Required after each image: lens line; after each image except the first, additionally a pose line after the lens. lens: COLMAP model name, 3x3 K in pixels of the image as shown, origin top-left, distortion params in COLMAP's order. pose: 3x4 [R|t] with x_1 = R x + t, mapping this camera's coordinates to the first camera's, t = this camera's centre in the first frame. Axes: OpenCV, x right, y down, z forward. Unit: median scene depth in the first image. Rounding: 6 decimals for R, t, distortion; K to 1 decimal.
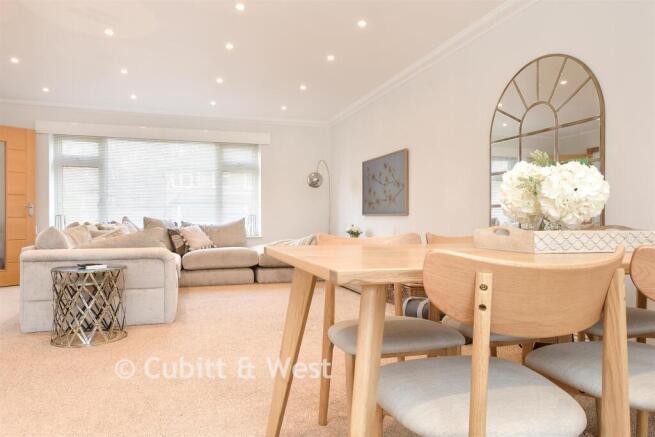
lens RADIAL K [[465.9, 0, 327.9], [0, 465.9, 216.7], [0, 0, 1]] dist [0.011730, -0.003405]
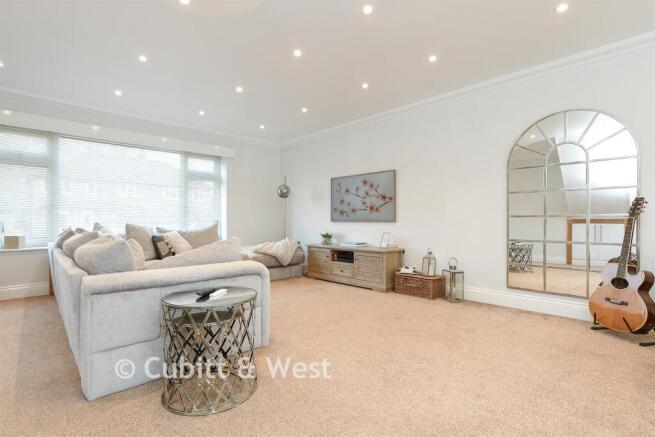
lens RADIAL K [[320.4, 0, 329.0], [0, 320.4, 221.0], [0, 0, 1]] dist [-0.011493, -0.000029]
pose [[0.897572, 0.000494, 0.440867, -0.306188], [-0.002076, 0.999993, 0.003105, -0.007208], [-0.440863, -0.003702, 0.897567, 0.243631]]
